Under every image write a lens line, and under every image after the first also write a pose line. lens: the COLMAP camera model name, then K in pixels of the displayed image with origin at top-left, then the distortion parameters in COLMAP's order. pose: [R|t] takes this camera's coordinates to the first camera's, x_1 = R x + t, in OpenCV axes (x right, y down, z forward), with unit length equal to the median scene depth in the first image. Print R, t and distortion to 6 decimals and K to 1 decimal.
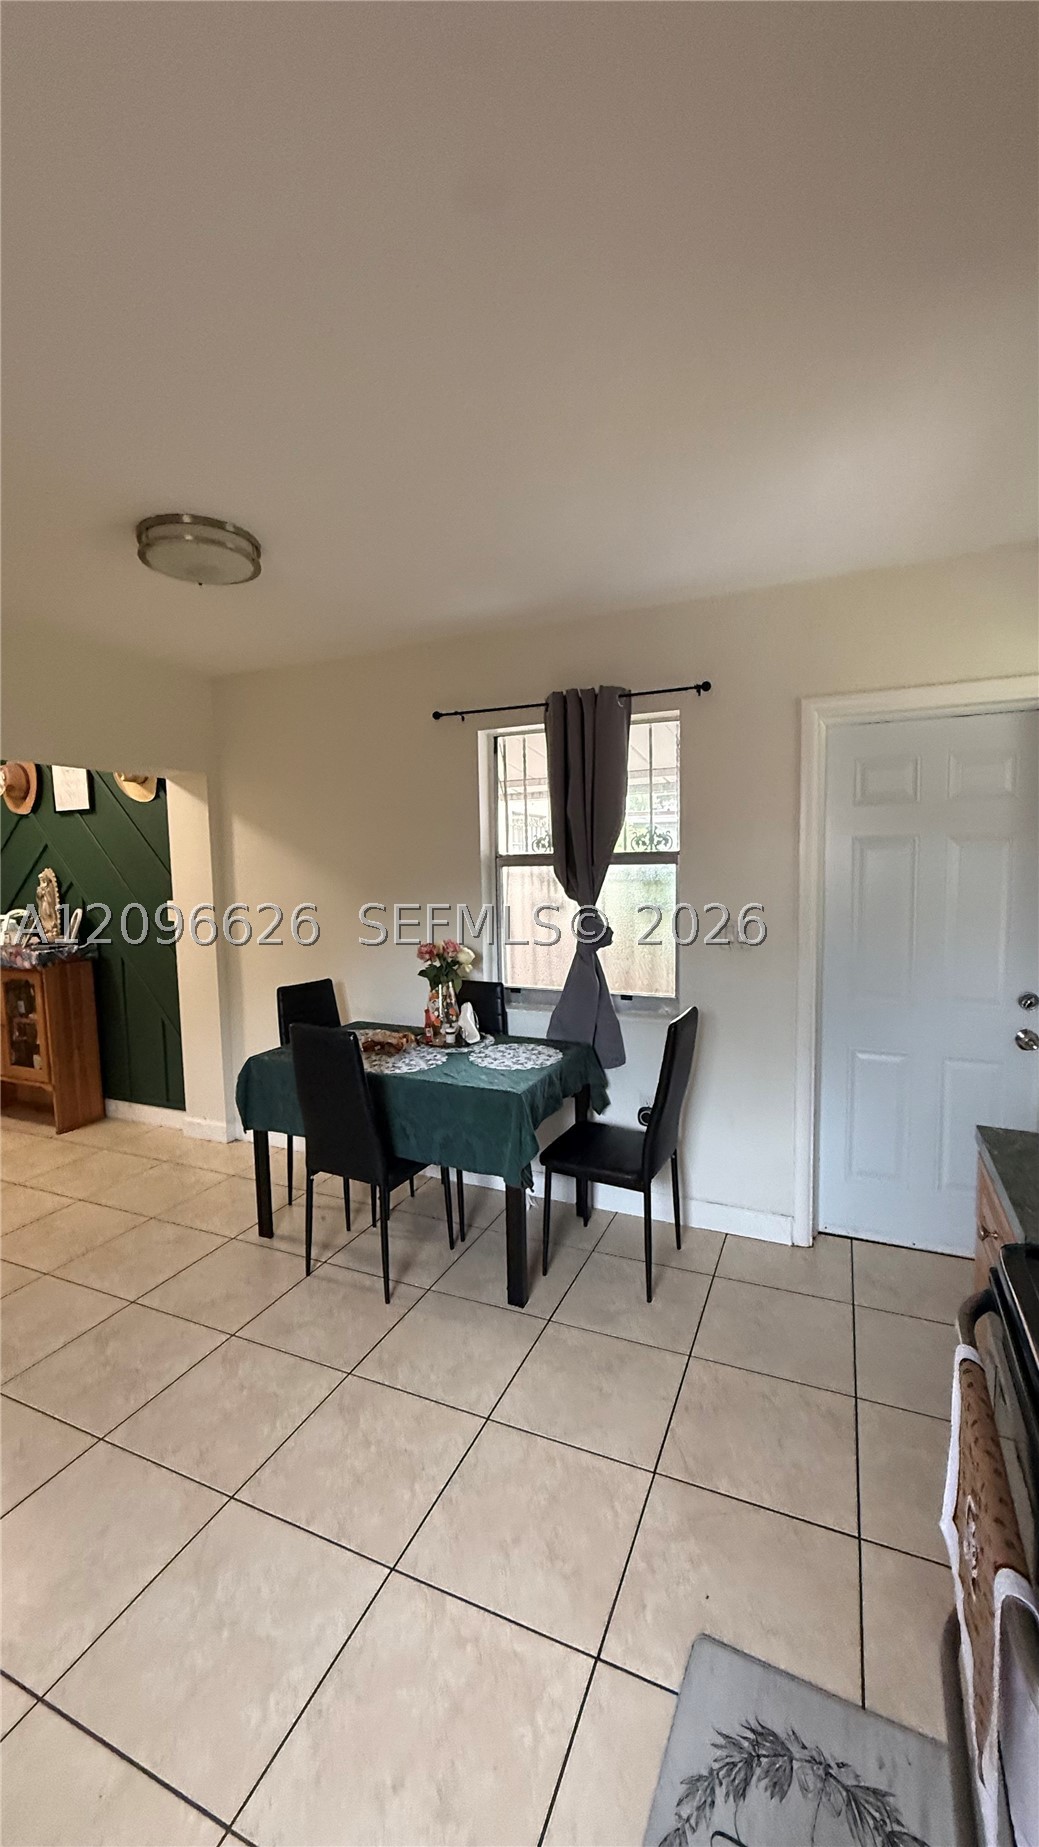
lens RADIAL K [[732.6, 0, 522.3], [0, 732.6, 918.2], [0, 0, 1]] dist [-0.000705, 0.000097]
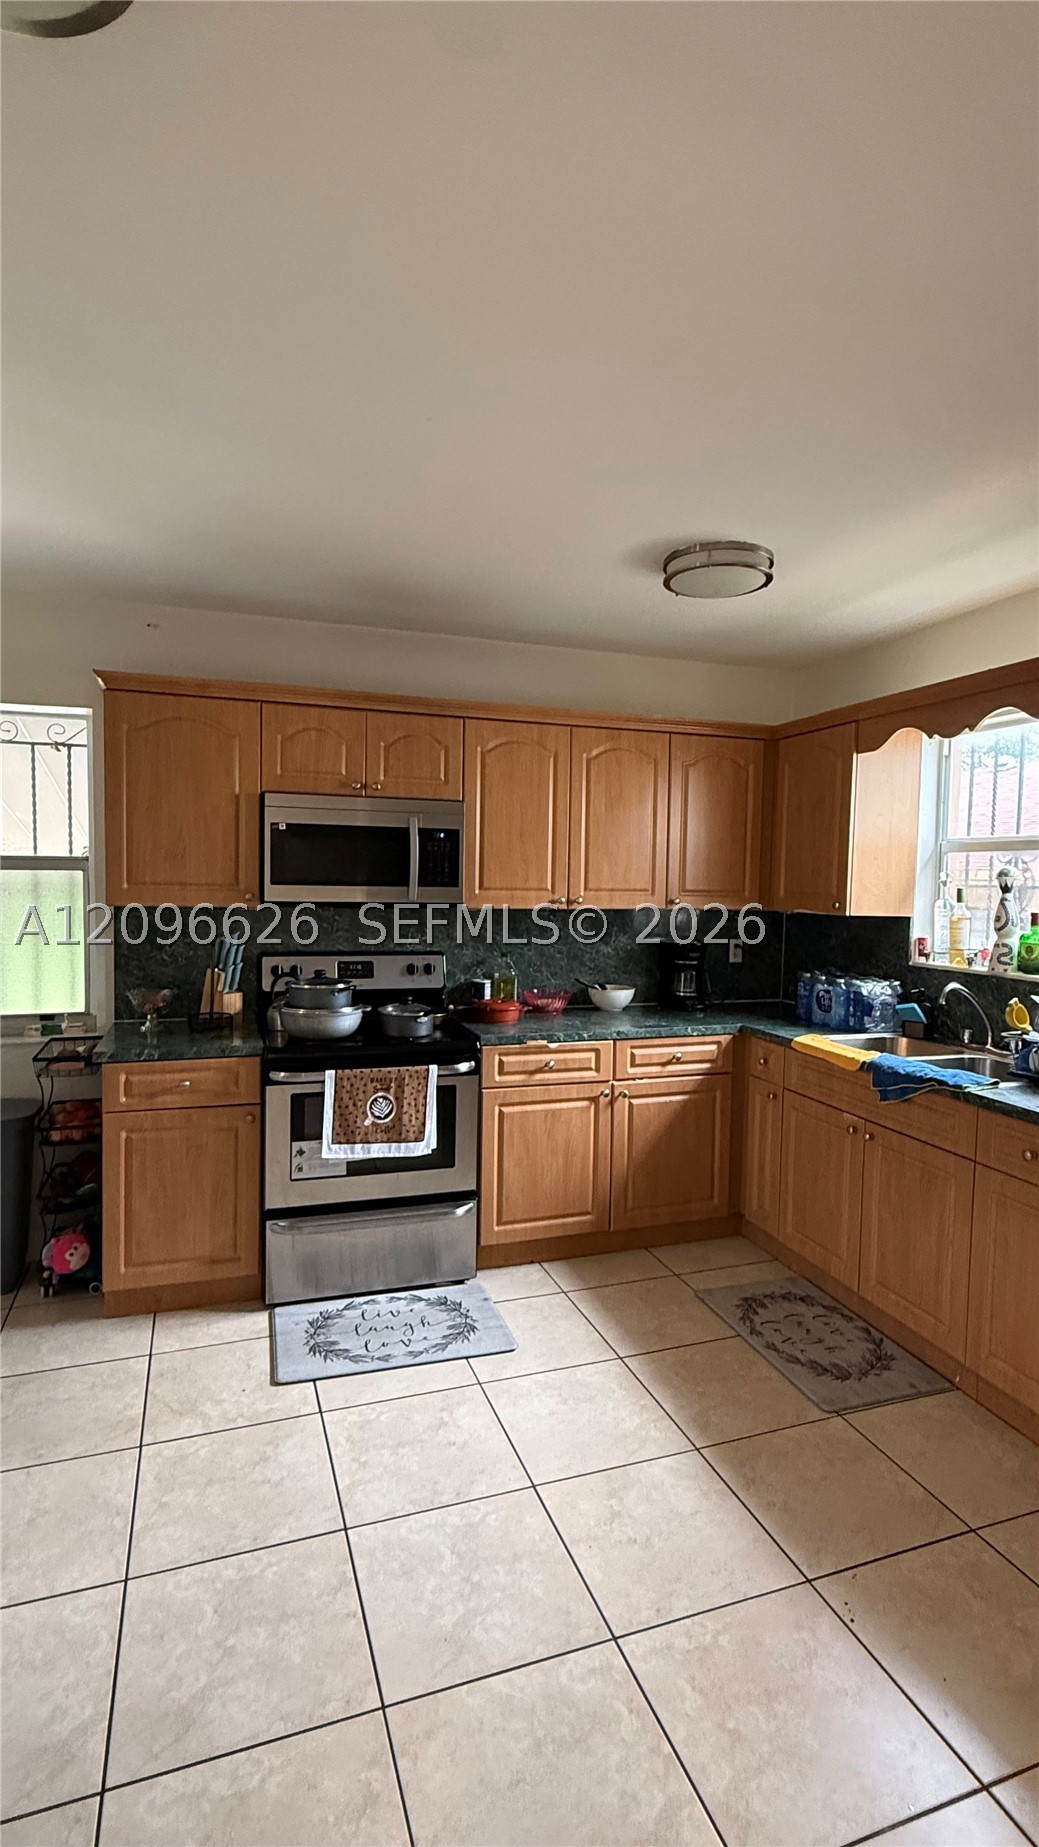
lens RADIAL K [[885.6, 0, 519.2], [0, 885.6, 927.1], [0, 0, 1]] dist [-0.000448, -0.000363]
pose [[-0.684740, -0.034369, 0.727976, -1.266189], [0.058817, 0.993023, 0.102206, -0.095270], [-0.726410, 0.112802, -0.677941, 1.603831]]
